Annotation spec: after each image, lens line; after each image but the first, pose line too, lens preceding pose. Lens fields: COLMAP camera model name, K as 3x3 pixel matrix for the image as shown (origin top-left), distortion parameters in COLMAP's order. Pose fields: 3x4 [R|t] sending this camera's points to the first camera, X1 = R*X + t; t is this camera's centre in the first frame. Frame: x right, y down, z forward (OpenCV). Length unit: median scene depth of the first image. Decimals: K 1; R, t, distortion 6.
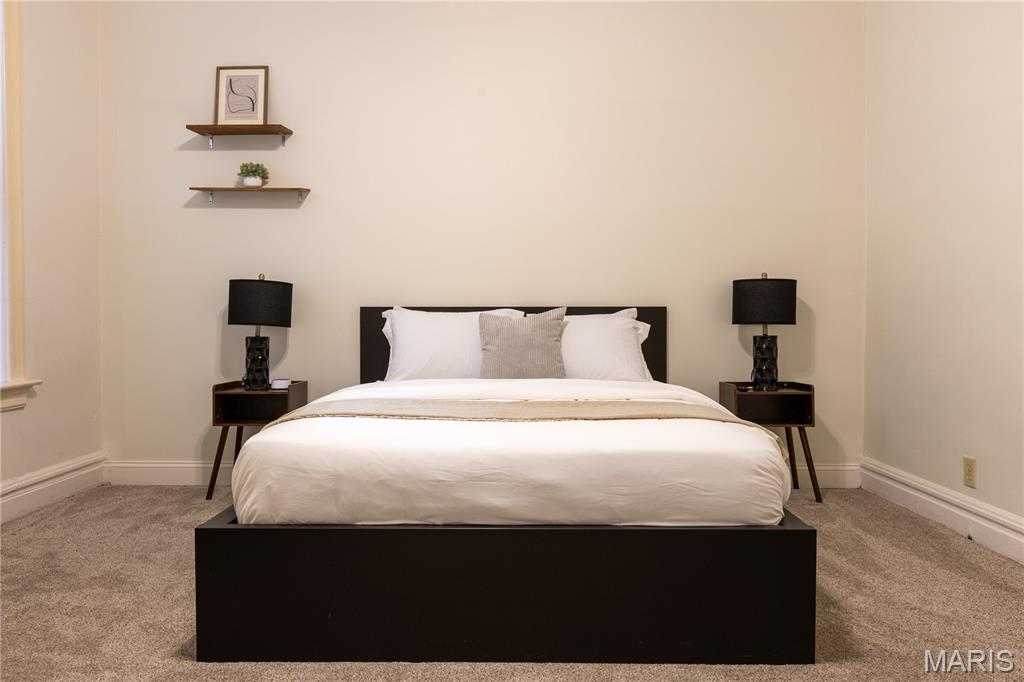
lens RADIAL K [[736.5, 0, 512.0], [0, 736.5, 341.0], [0, 0, 1]] dist [0.000166, 0.000032]
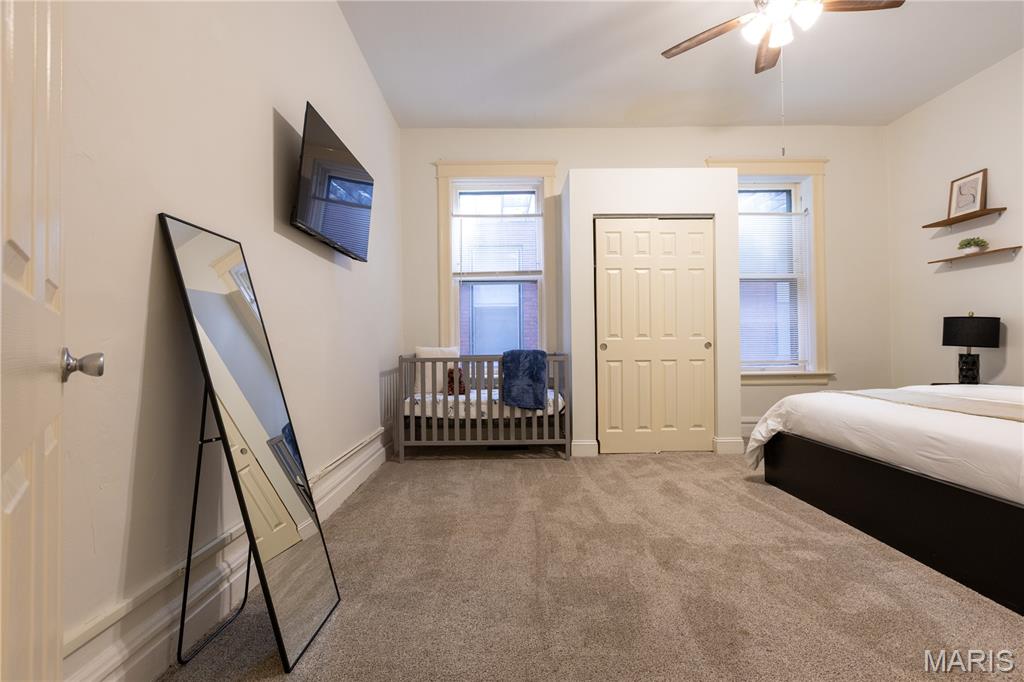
lens RADIAL K [[453.4, 0, 512.0], [0, 453.4, 341.0], [0, 0, 1]] dist [-0.002025, -0.000193]
pose [[0.033877, -0.005924, -0.999408, 0.538012], [-0.026739, 0.999619, -0.006832, -0.001382], [0.999068, 0.026955, 0.033706, 0.043239]]
